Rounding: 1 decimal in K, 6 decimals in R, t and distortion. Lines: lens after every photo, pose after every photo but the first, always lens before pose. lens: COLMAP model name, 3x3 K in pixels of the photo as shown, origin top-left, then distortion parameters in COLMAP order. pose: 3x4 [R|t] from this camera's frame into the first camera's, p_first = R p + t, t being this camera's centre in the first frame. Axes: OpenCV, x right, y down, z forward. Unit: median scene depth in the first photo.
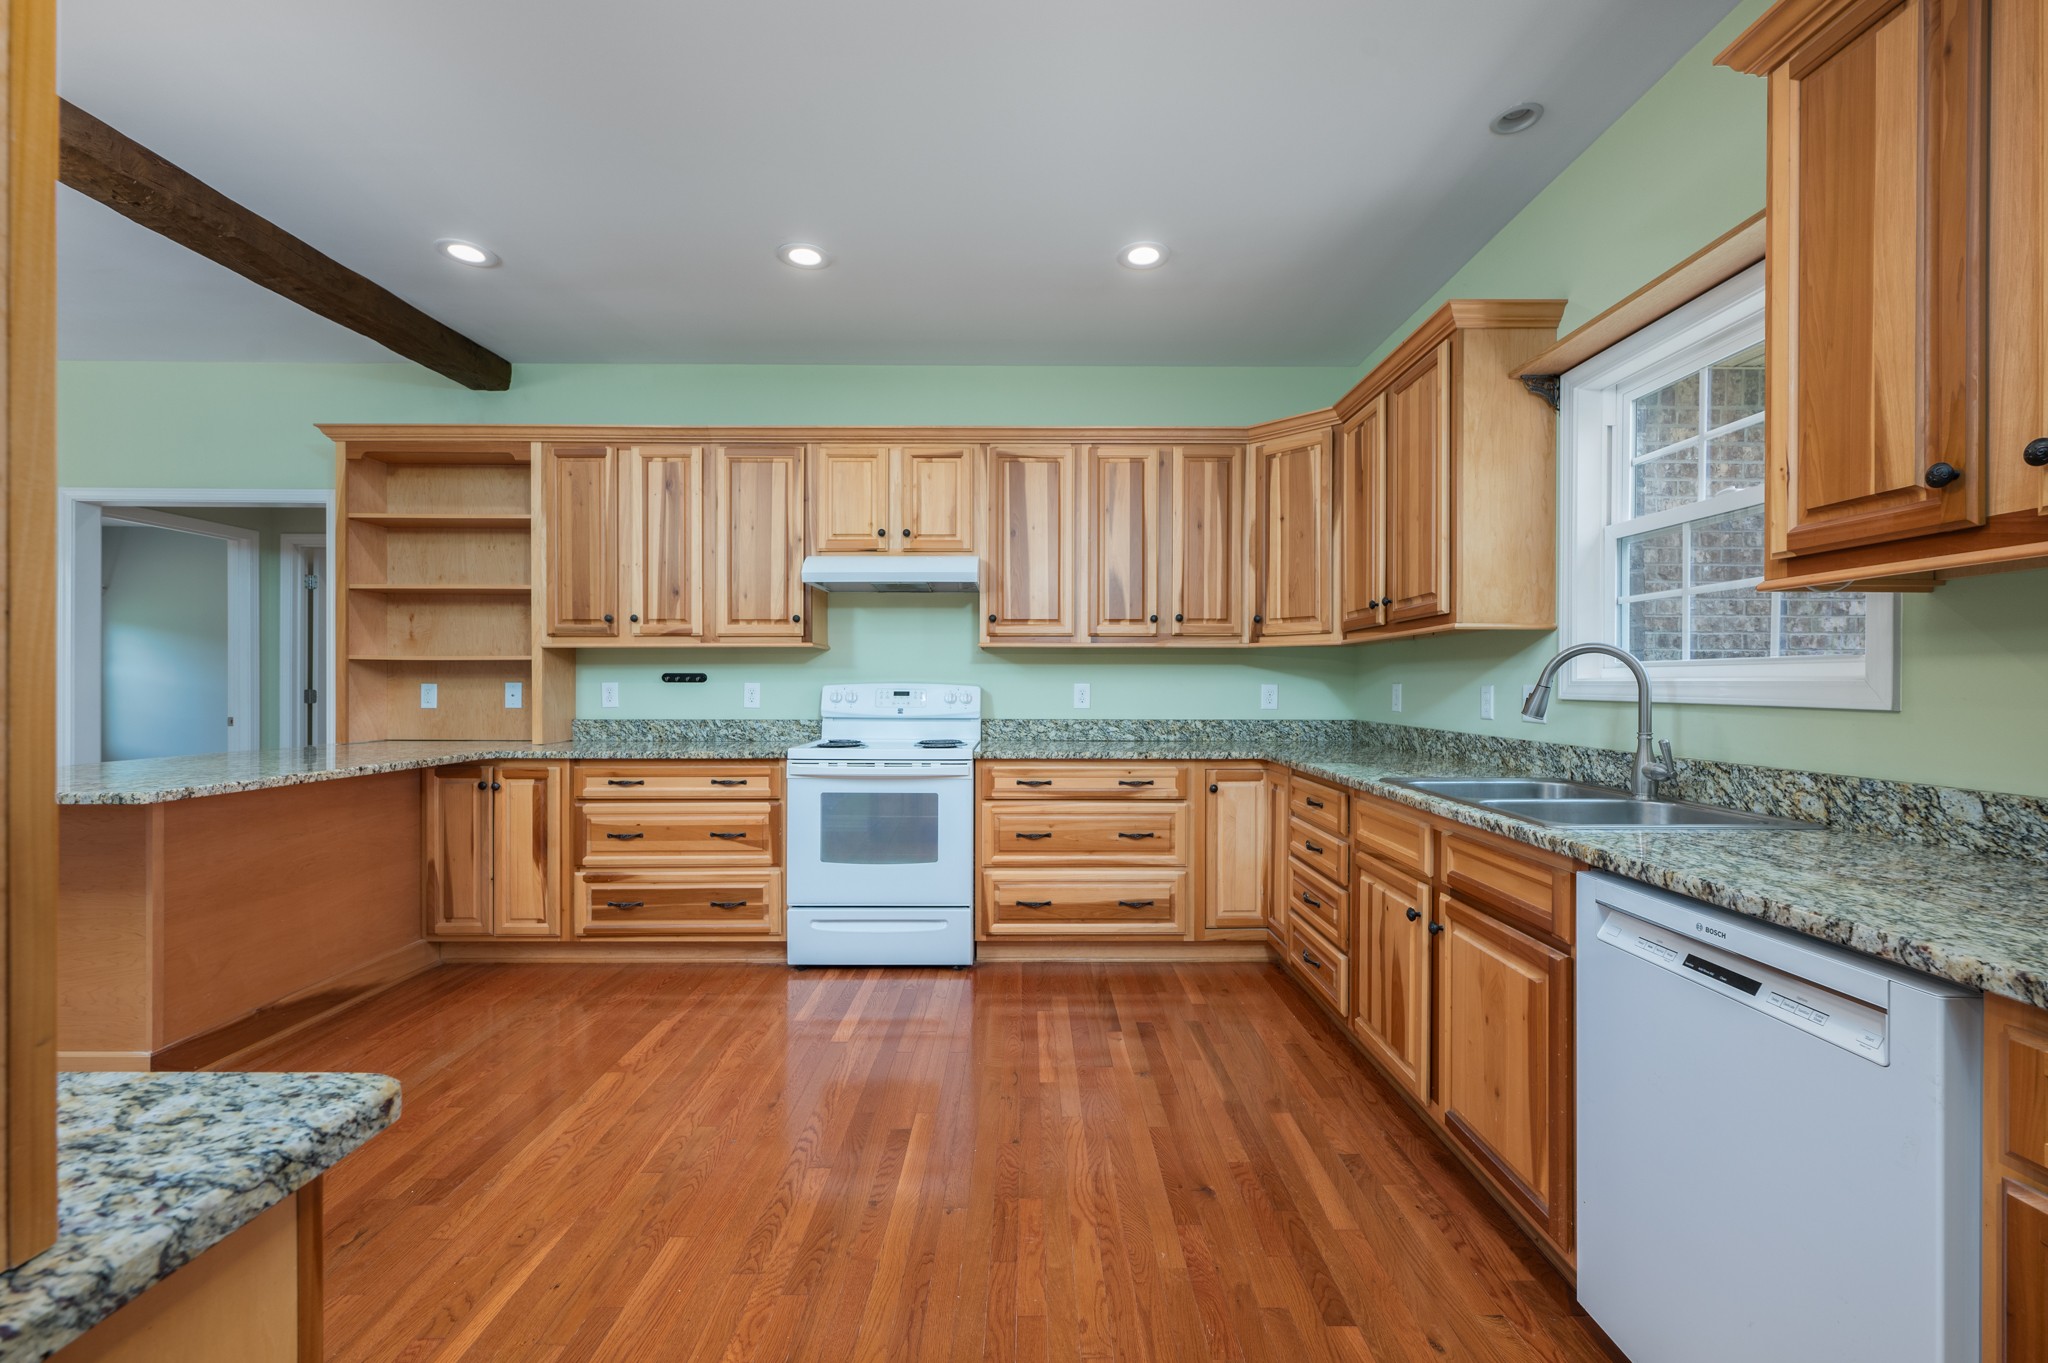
lens RADIAL K [[836.4, 0, 1026.8], [0, 836.4, 682.9], [0, 0, 1]] dist [-0.003713, 0.001489]
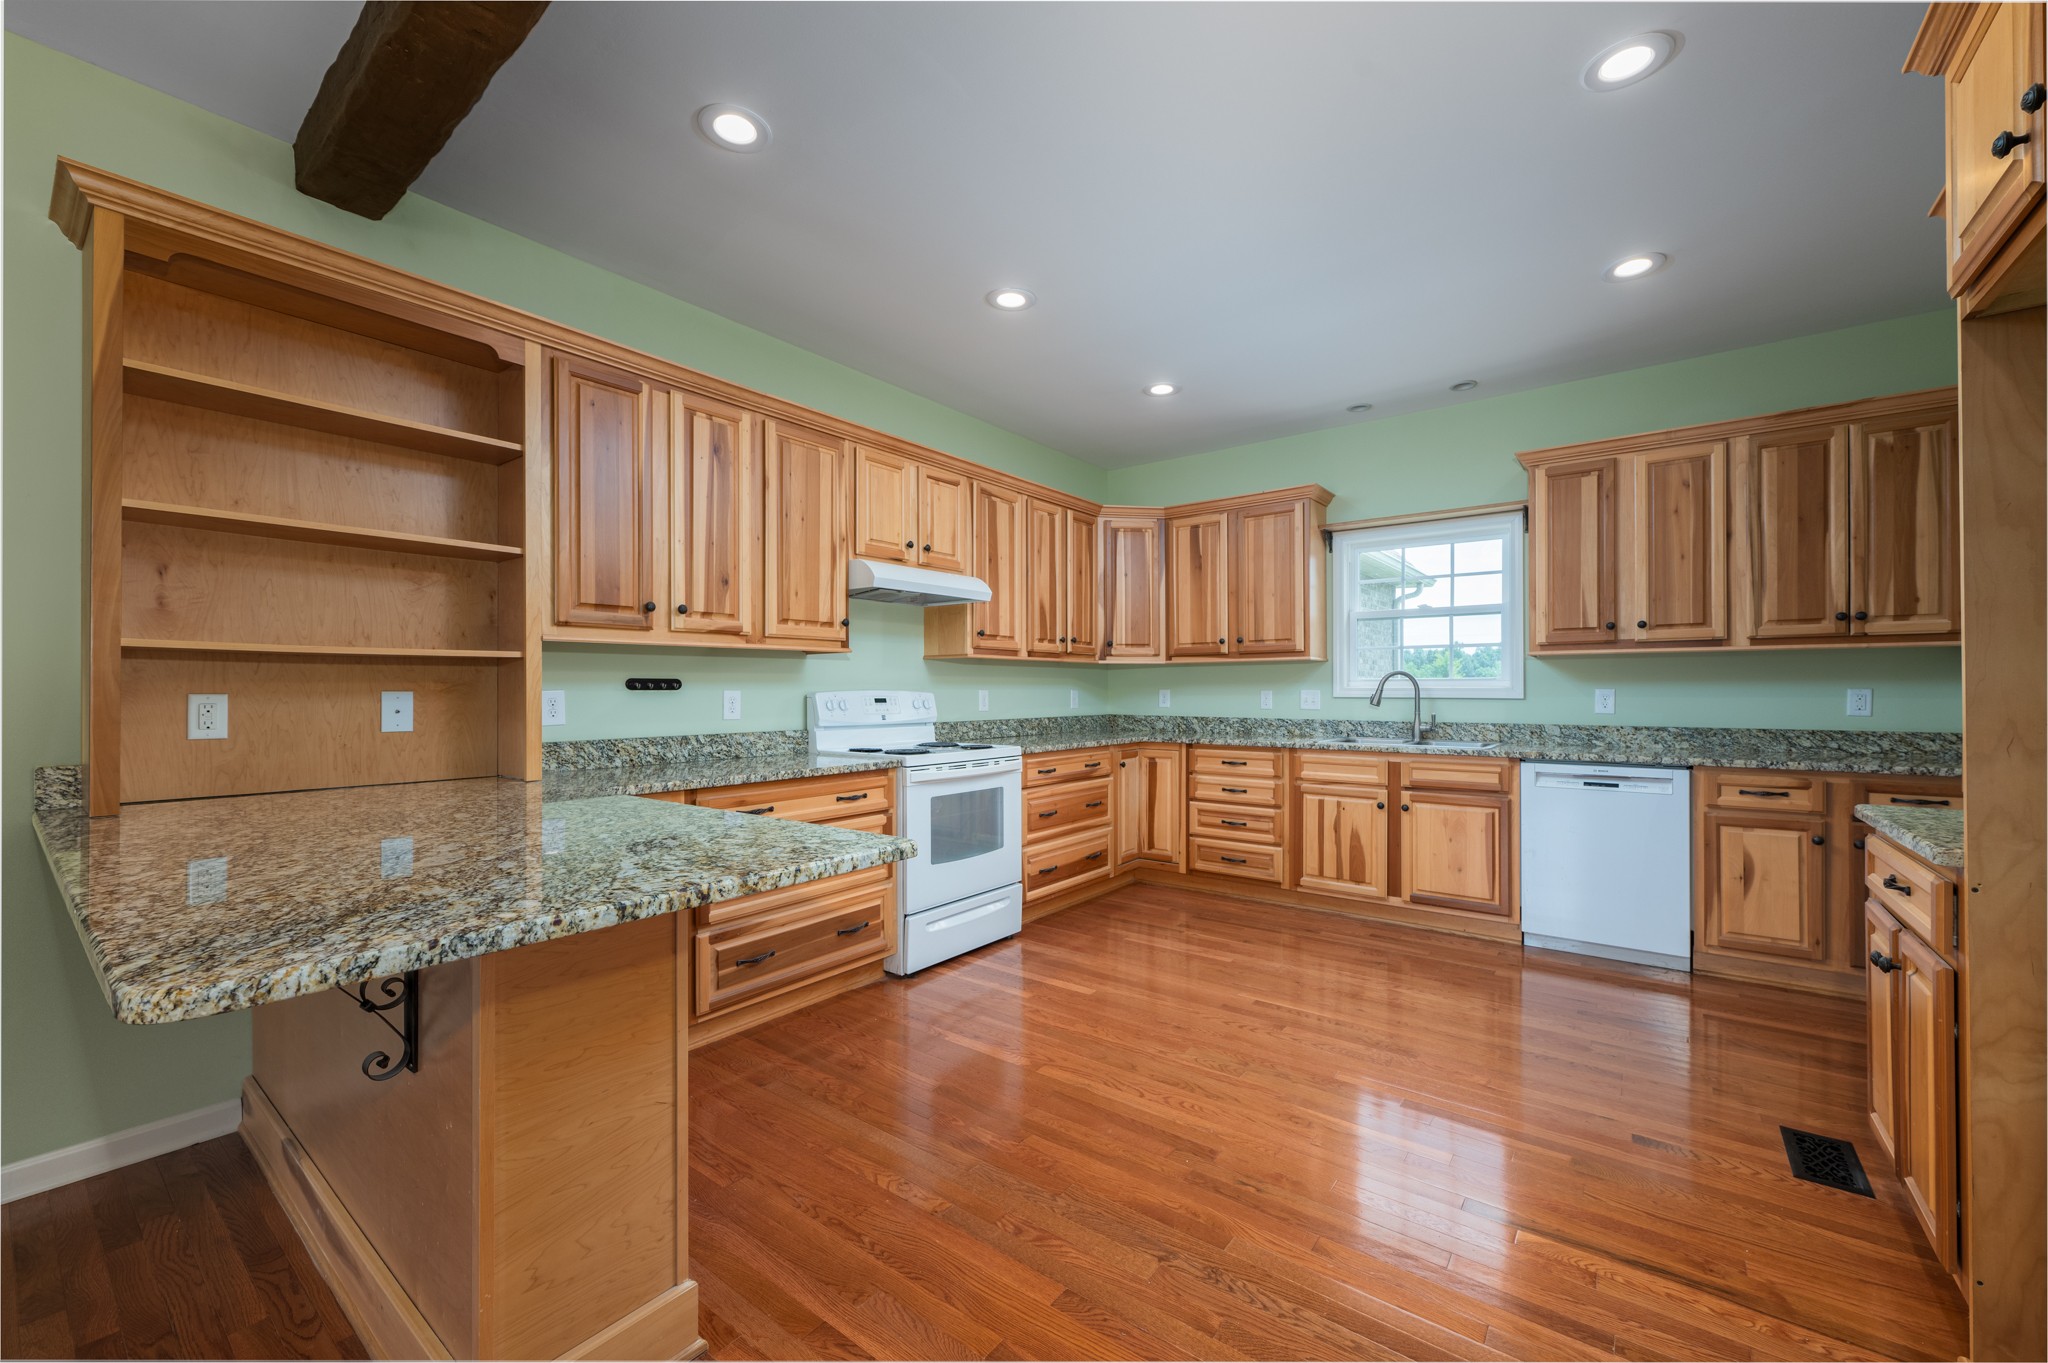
lens RADIAL K [[813.2, 0, 1040.7], [0, 813.2, 683.8], [0, 0, 1]] dist [-0.000009, 0.000081]
pose [[0.606271, 0.003025, 0.795252, -0.871470], [0.001888, 0.999984, -0.005243, -0.002043], [-0.795256, 0.004680, 0.606256, 0.262674]]
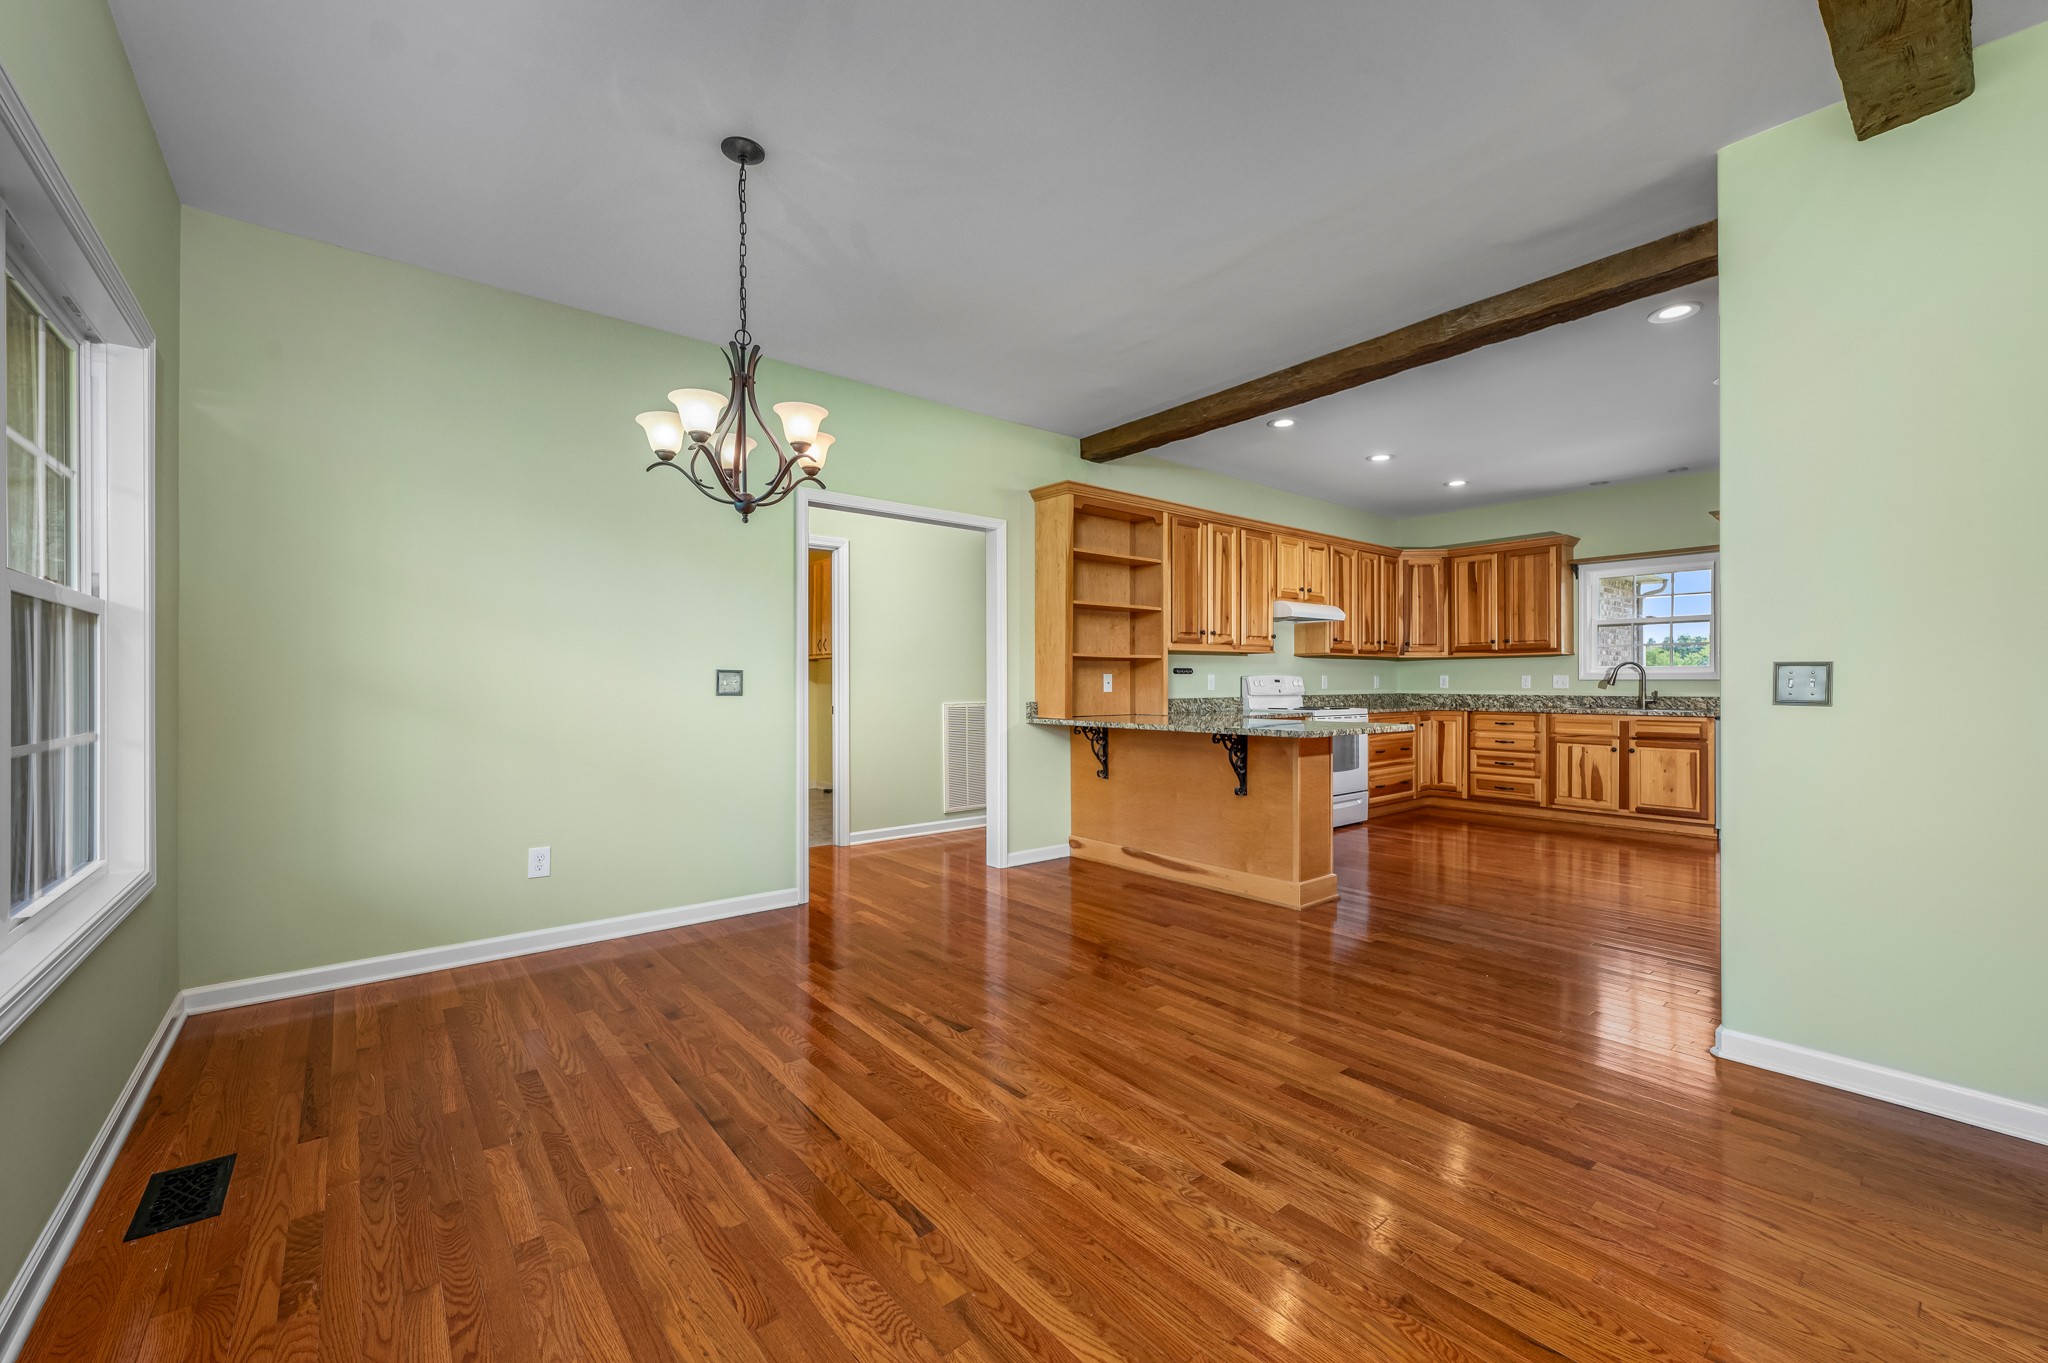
lens RADIAL K [[813.2, 0, 1043.2], [0, 813.2, 680.9], [0, 0, 1]] dist [-0.000009, 0.000081]
pose [[0.772126, -0.001678, 0.635468, -1.682784], [0.002706, 0.999996, -0.000648, 0.013164], [-0.635464, 0.002220, 0.772127, 0.020774]]
